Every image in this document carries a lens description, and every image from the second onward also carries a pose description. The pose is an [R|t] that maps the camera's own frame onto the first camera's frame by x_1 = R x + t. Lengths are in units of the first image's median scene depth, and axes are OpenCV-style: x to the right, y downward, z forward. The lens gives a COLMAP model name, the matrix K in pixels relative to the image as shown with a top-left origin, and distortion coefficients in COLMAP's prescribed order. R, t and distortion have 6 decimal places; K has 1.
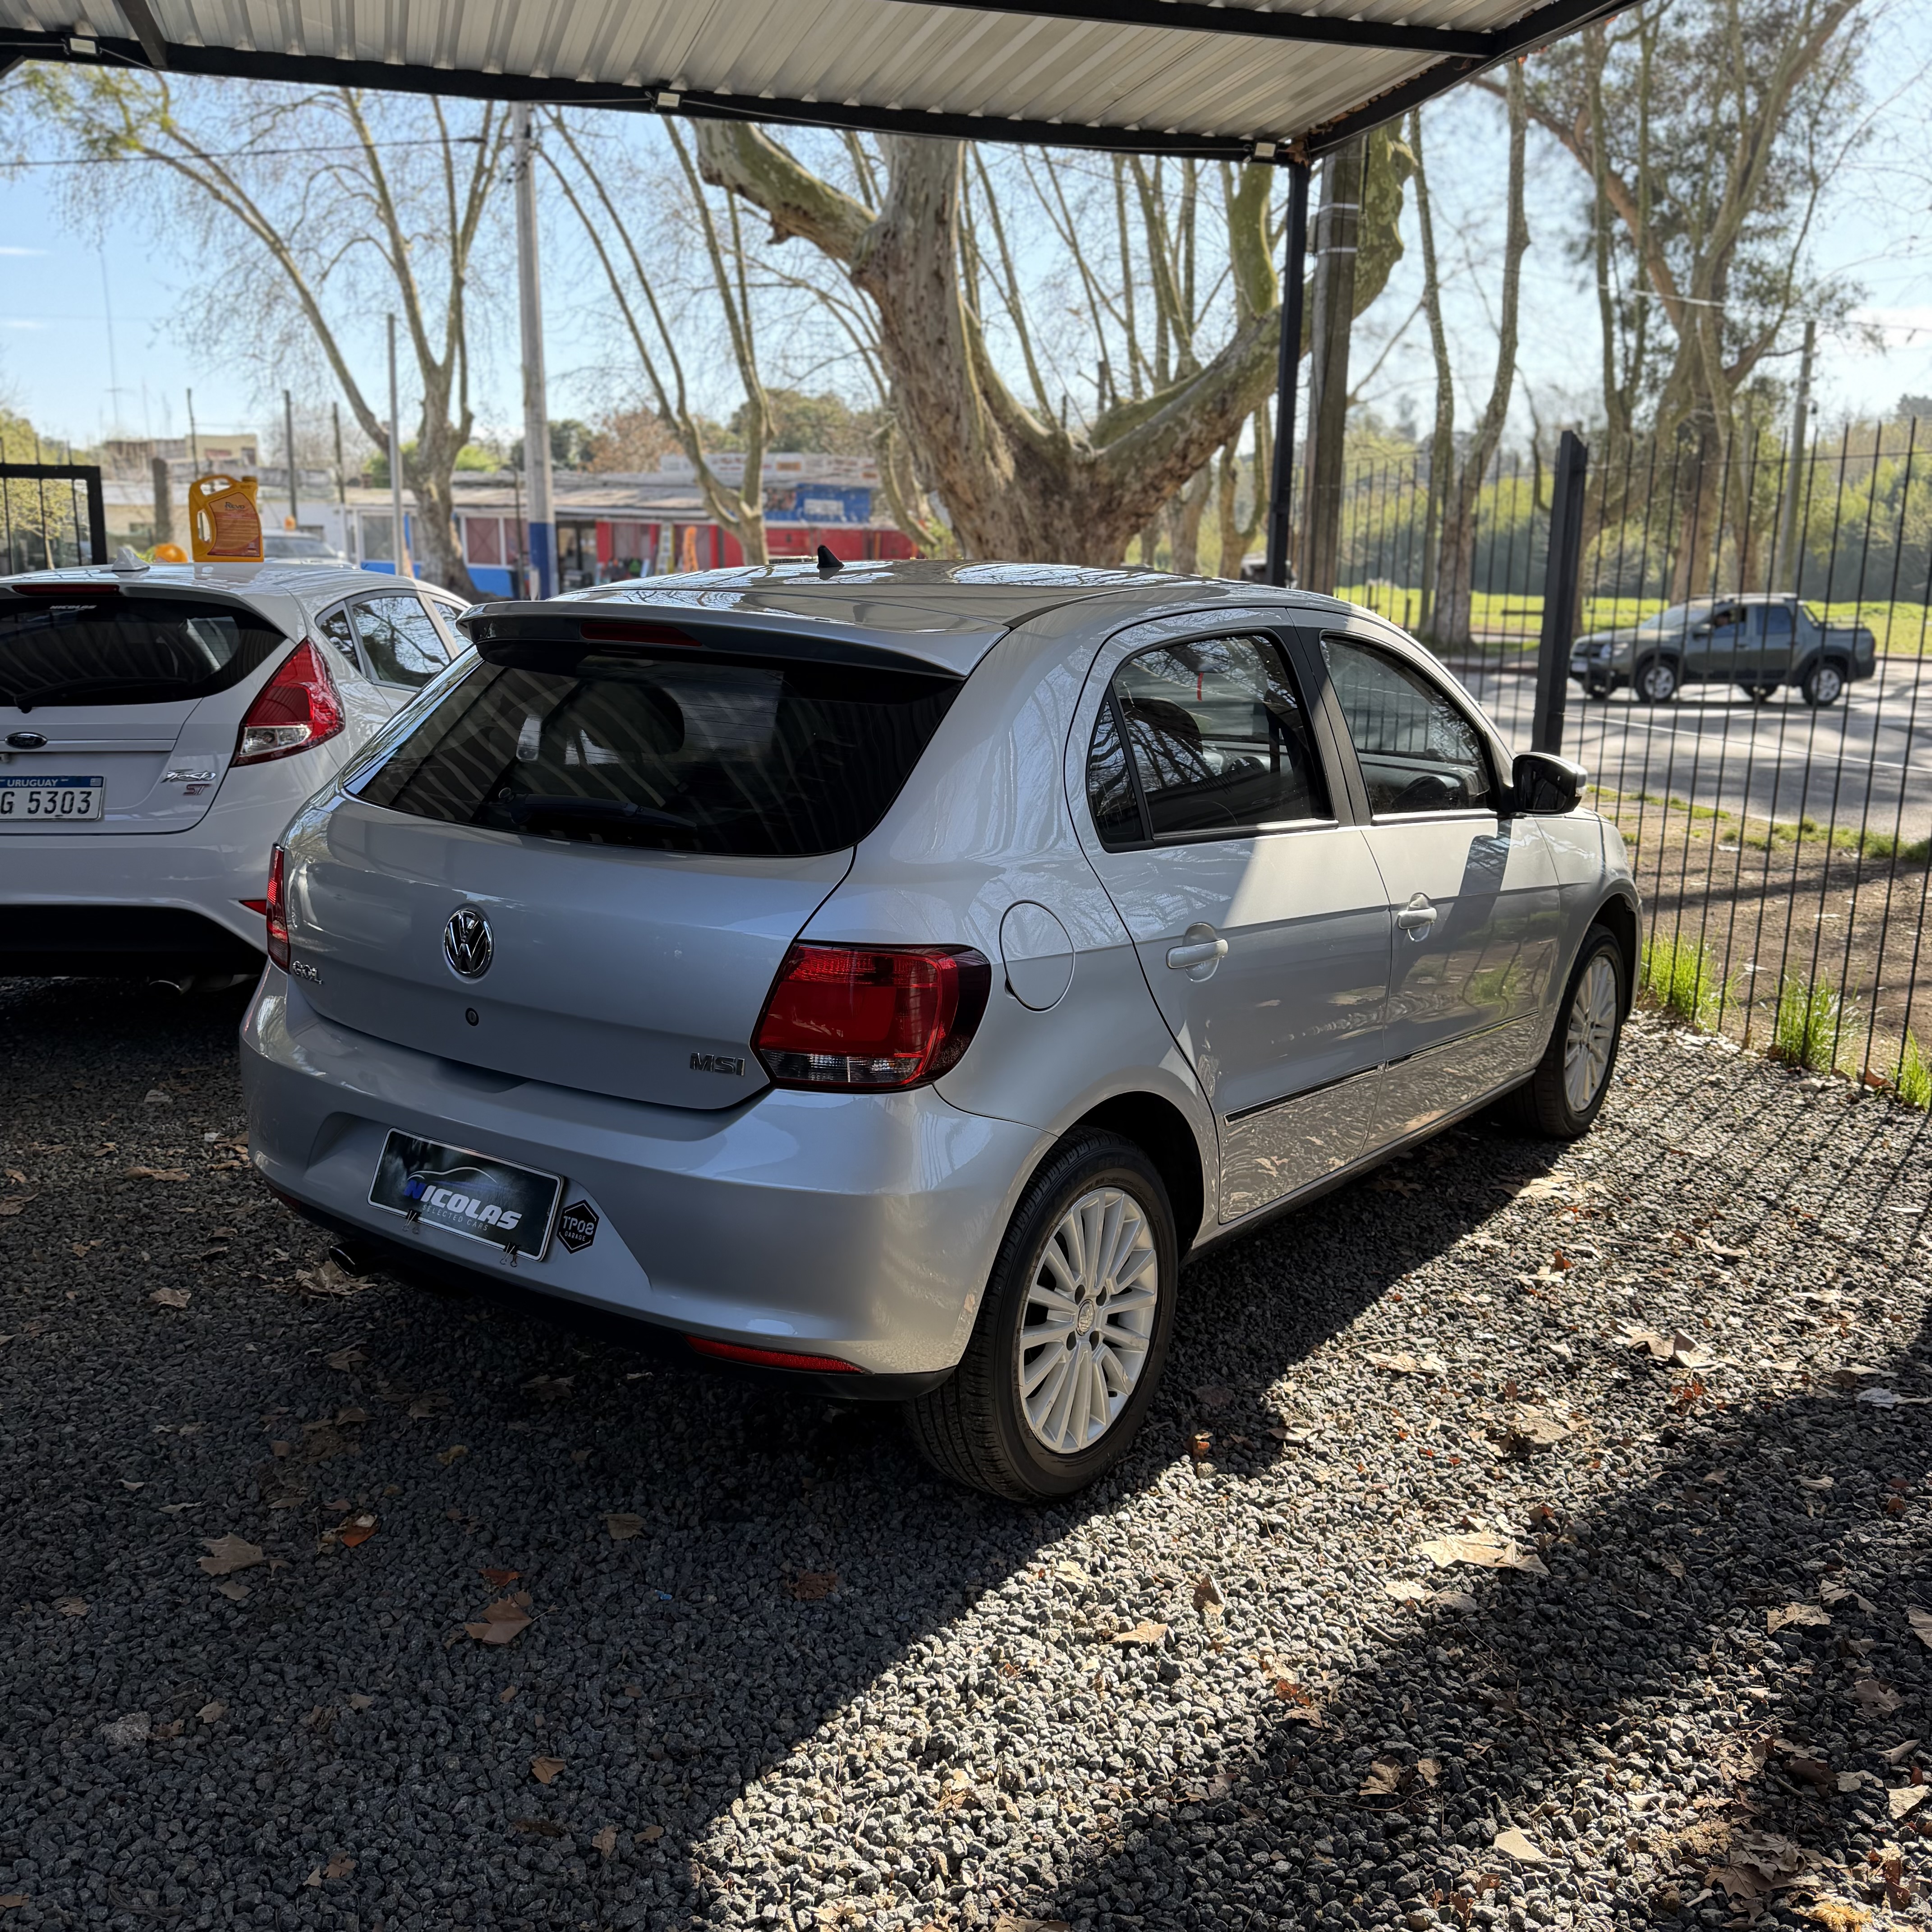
lens RADIAL K [[1821.7, 0, 970.3], [0, 1821.7, 970.3], [0, 0, 1]] dist [0.018908, -0.010930]
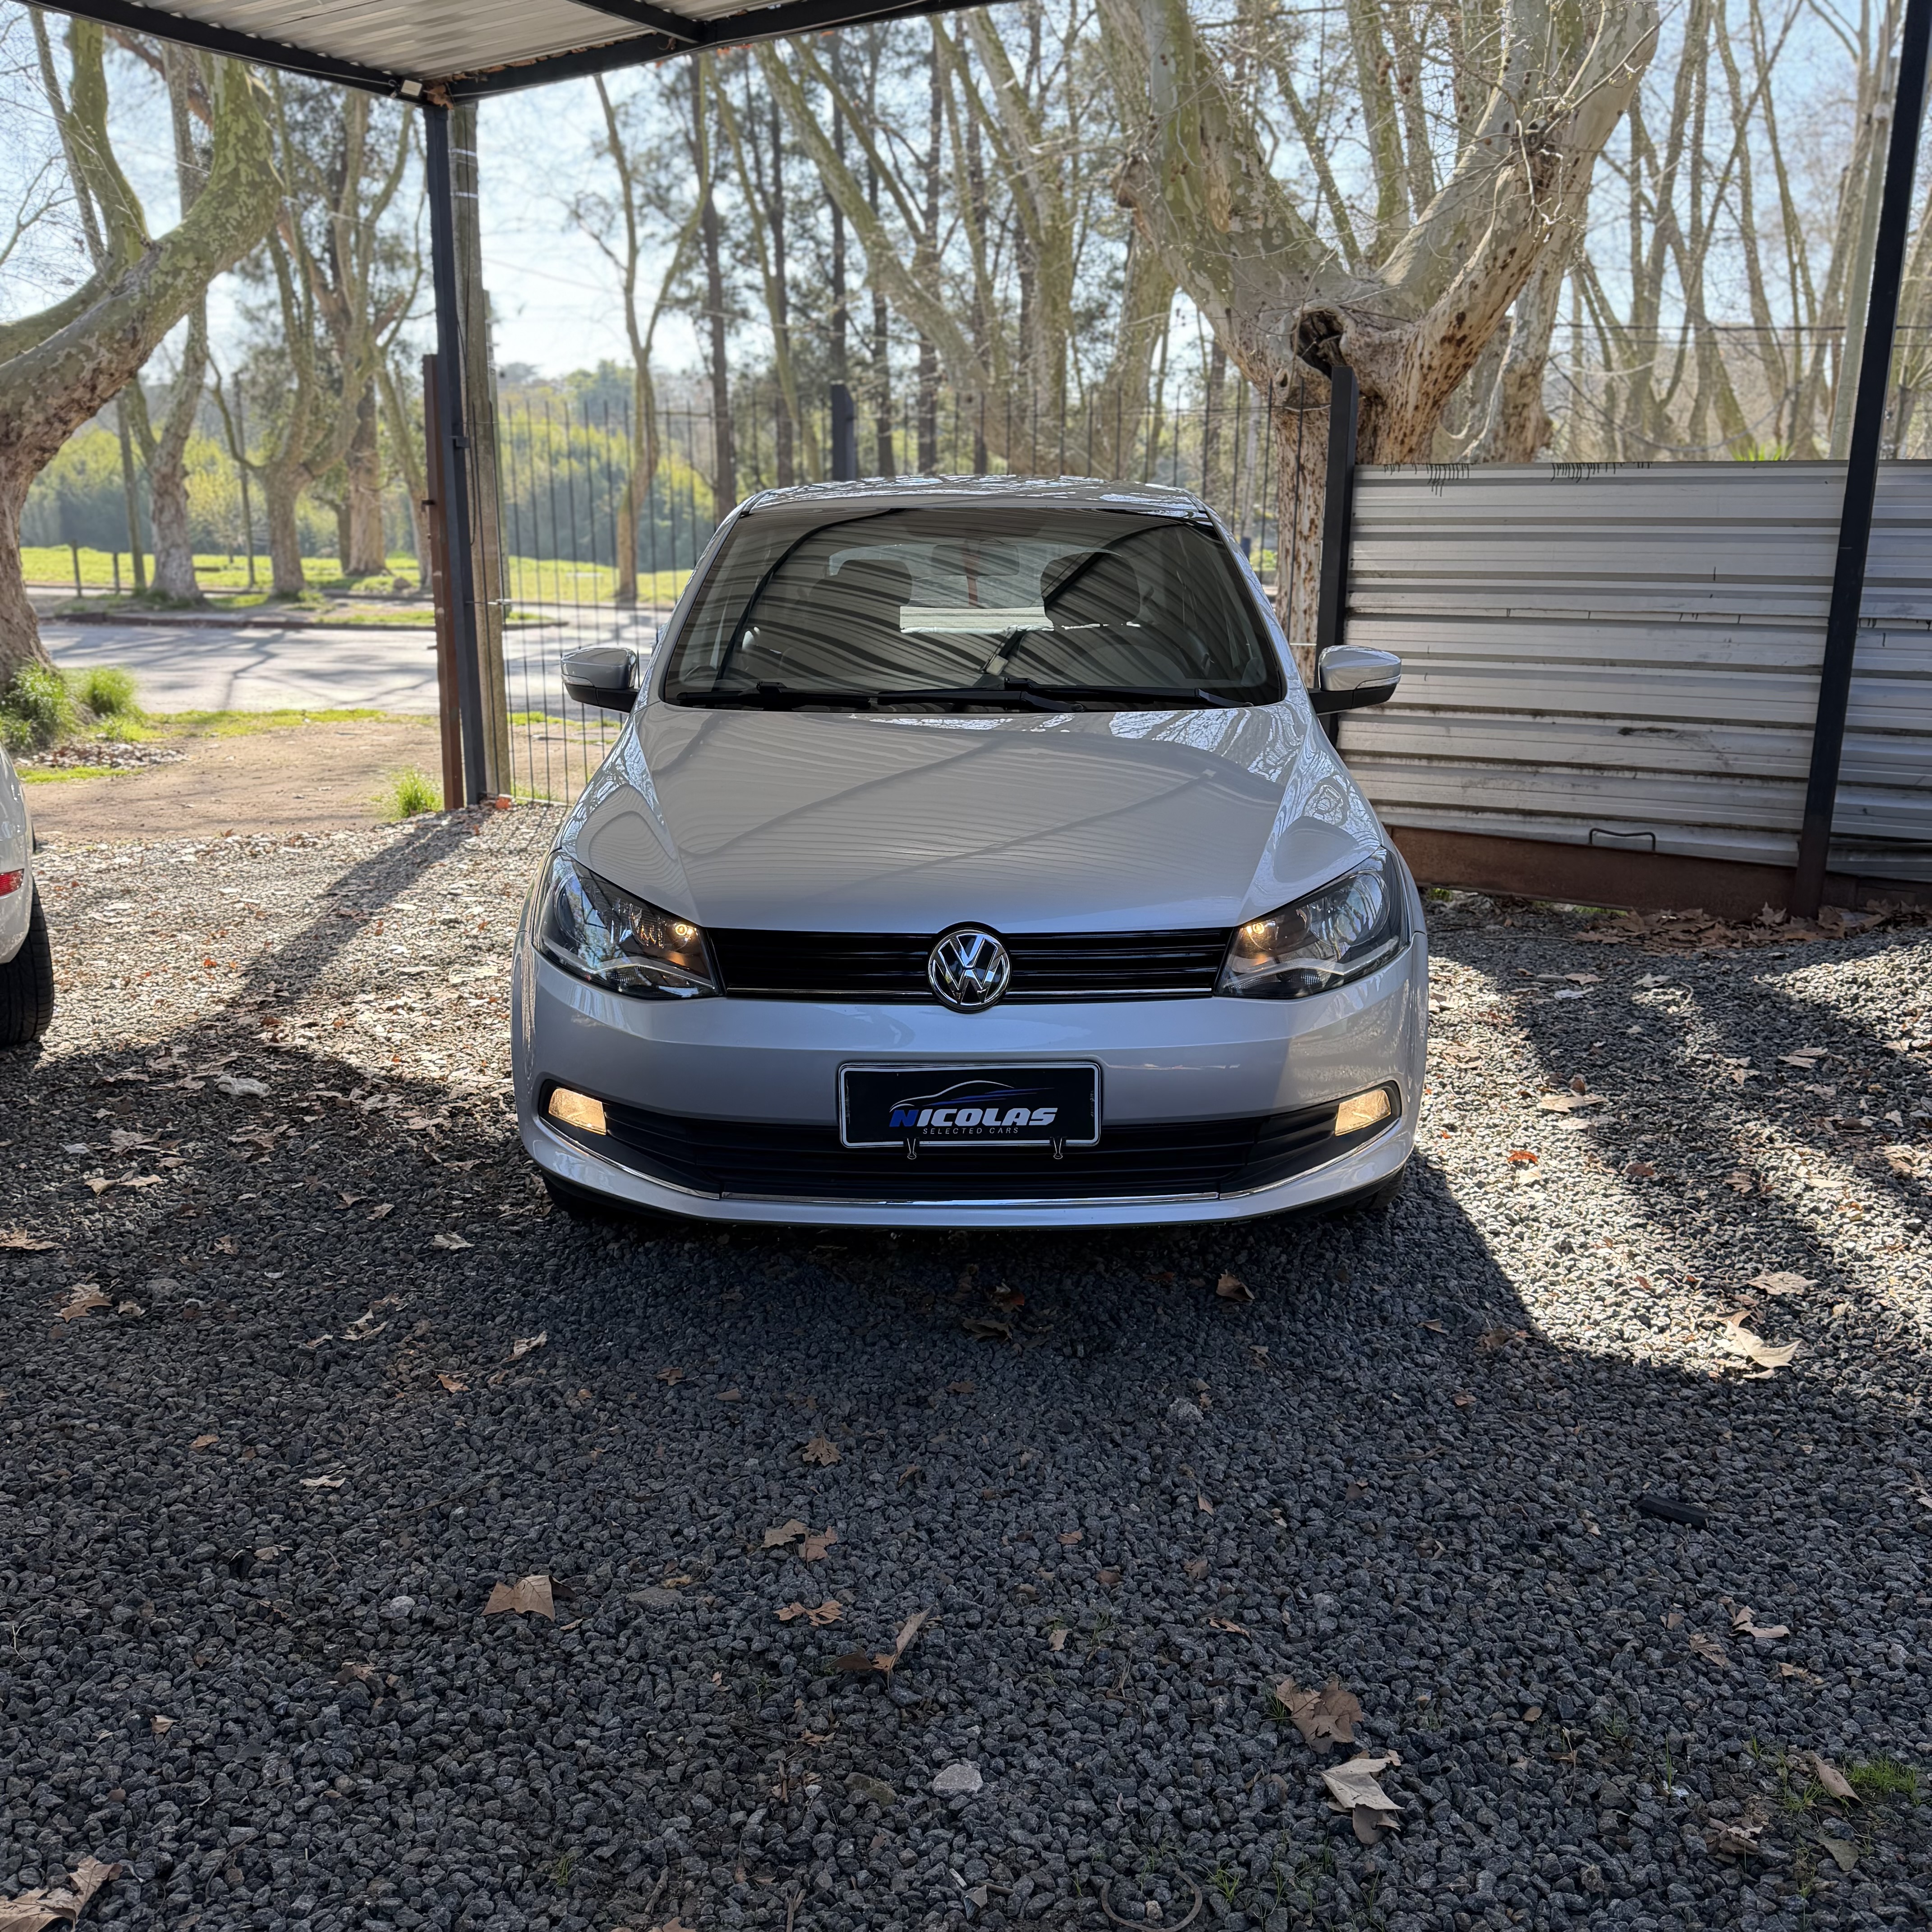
lens RADIAL K [[1793.4, 0, 971.4], [0, 1793.4, 964.9], [0, 0, 1]] dist [0.104936, -0.179880]
pose [[0.747745, -0.161789, 0.643973, -0.290061], [0.148253, 0.986056, 0.075589, 0.002382], [-0.647223, 0.038950, 0.761305, 0.038017]]
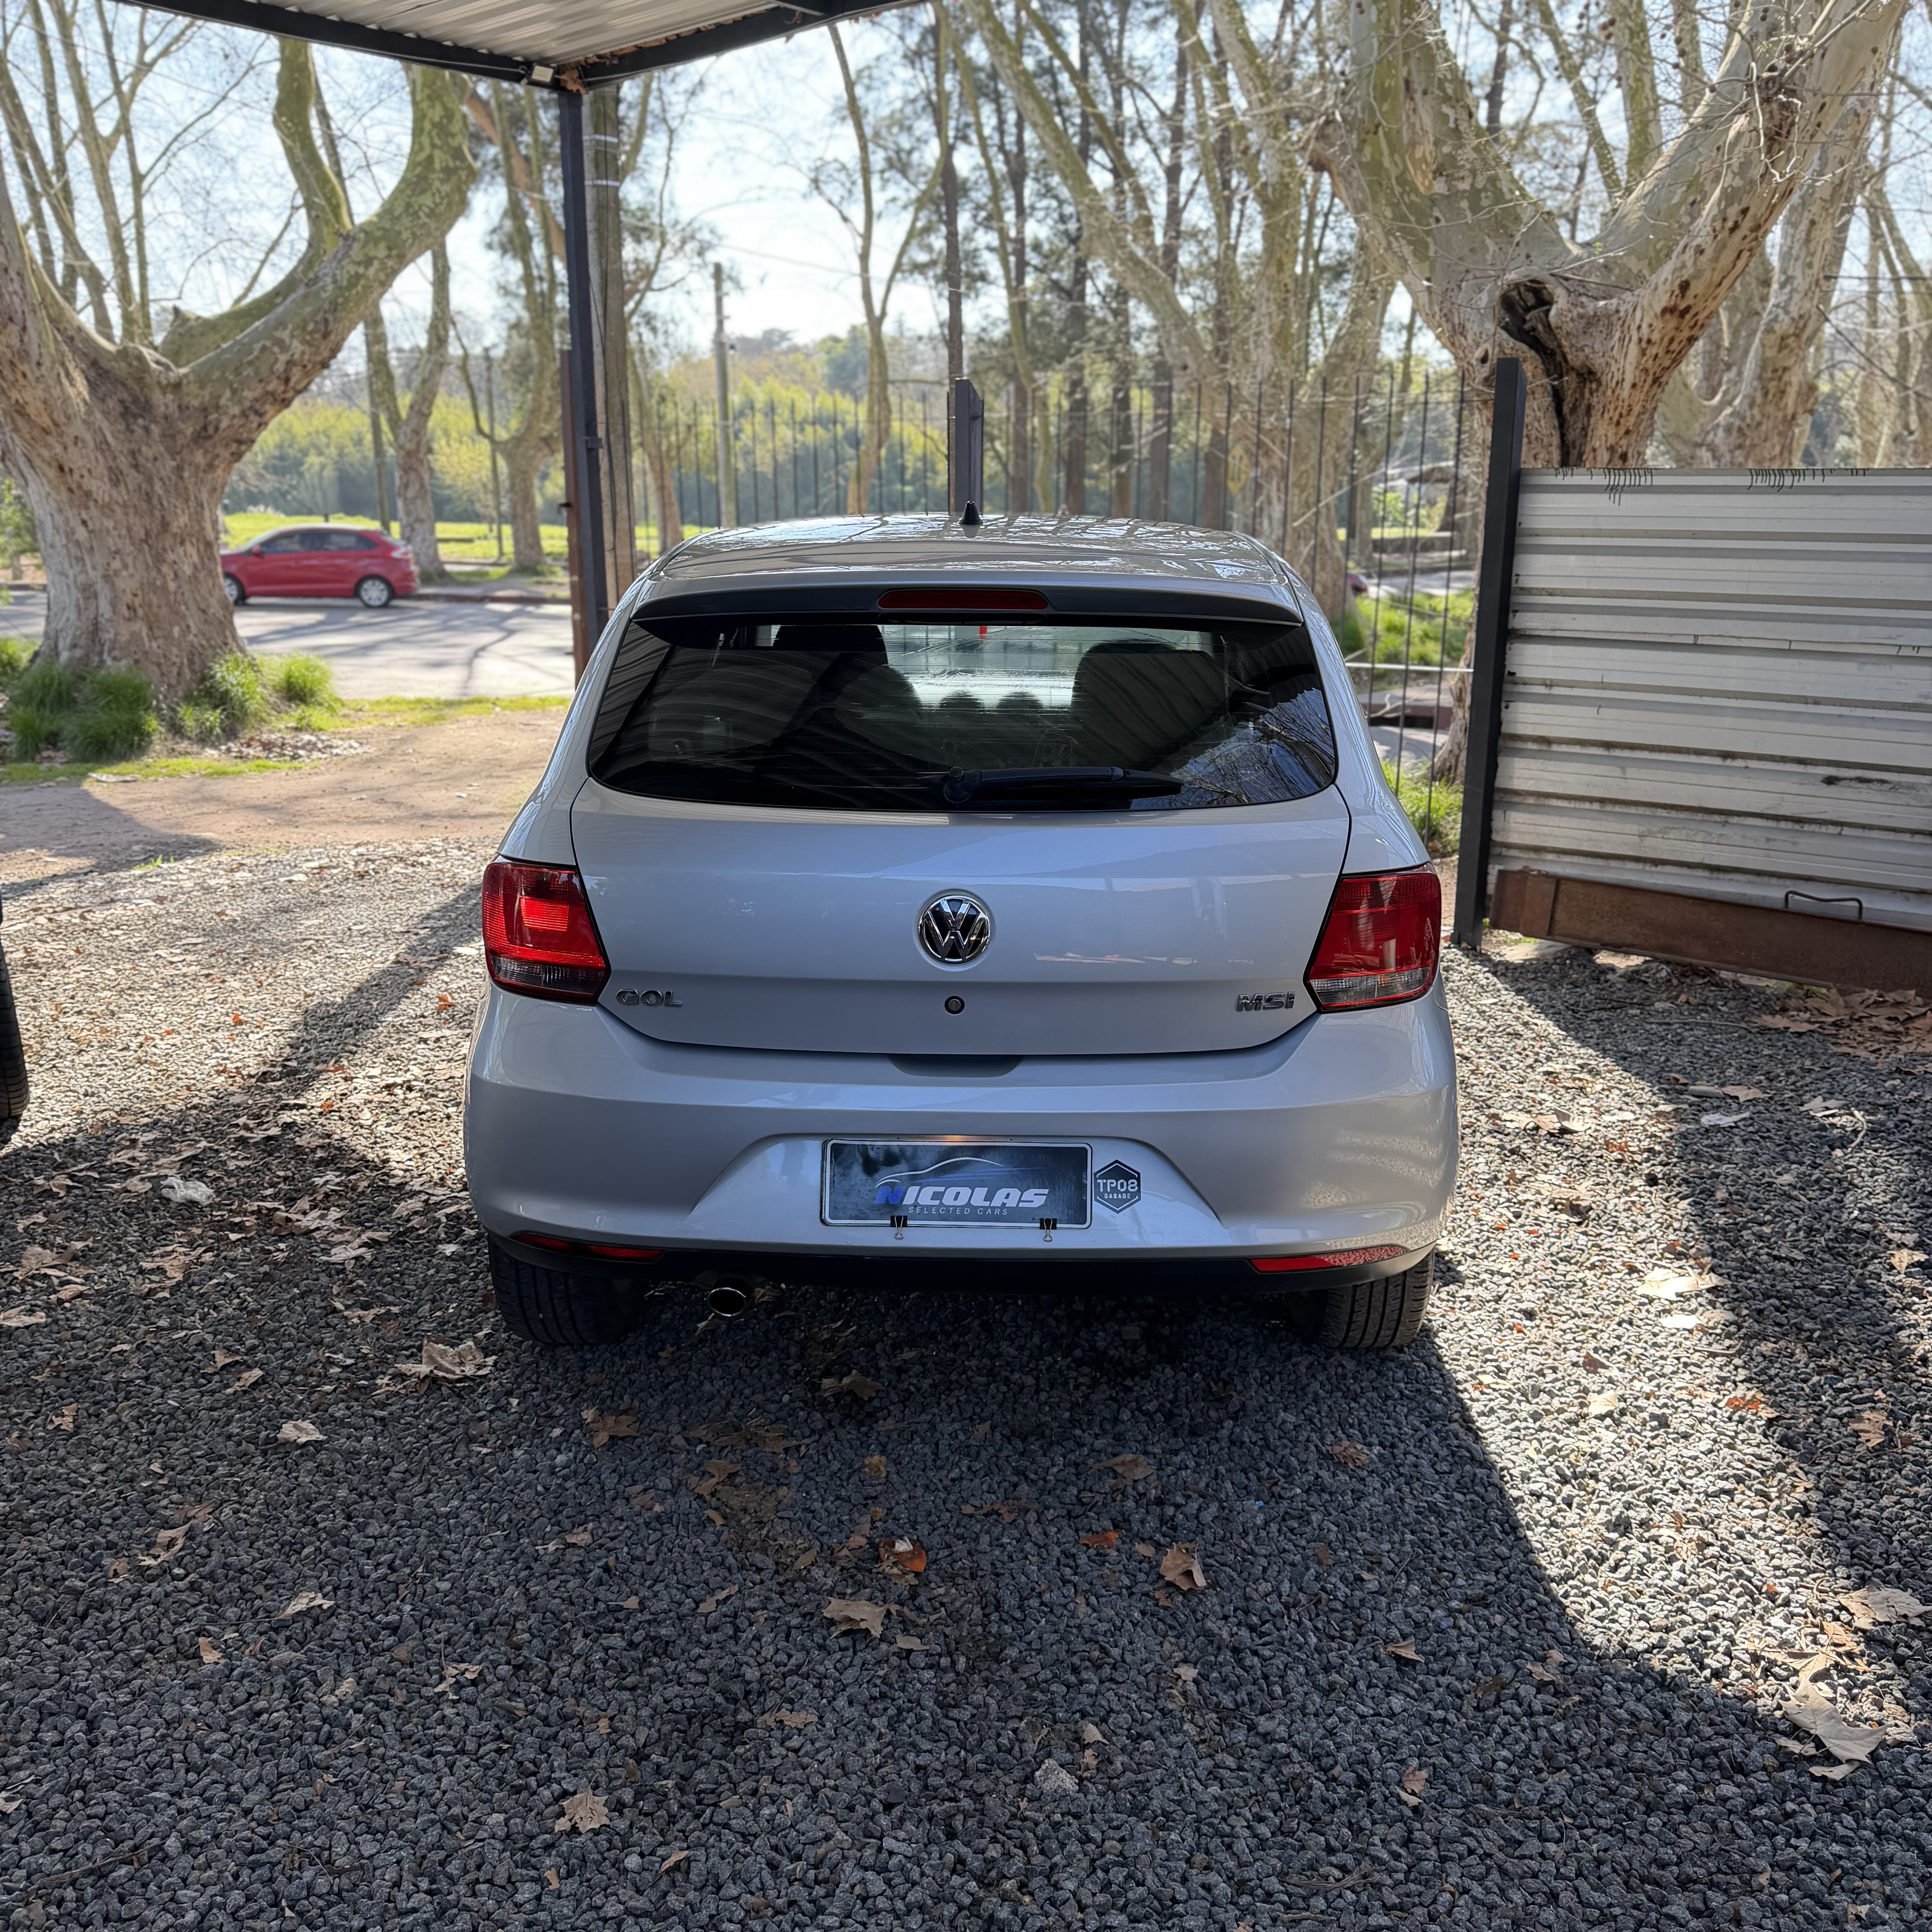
lens RADIAL K [[1816.4, 0, 972.0], [0, 1816.4, 965.2], [0, 0, 1]] dist [0.020961, -0.018188]
pose [[0.828988, -0.153595, 0.537762, -0.212431], [0.133151, 0.988103, 0.076961, -0.018571], [-0.543185, 0.007804, 0.839577, 0.050323]]
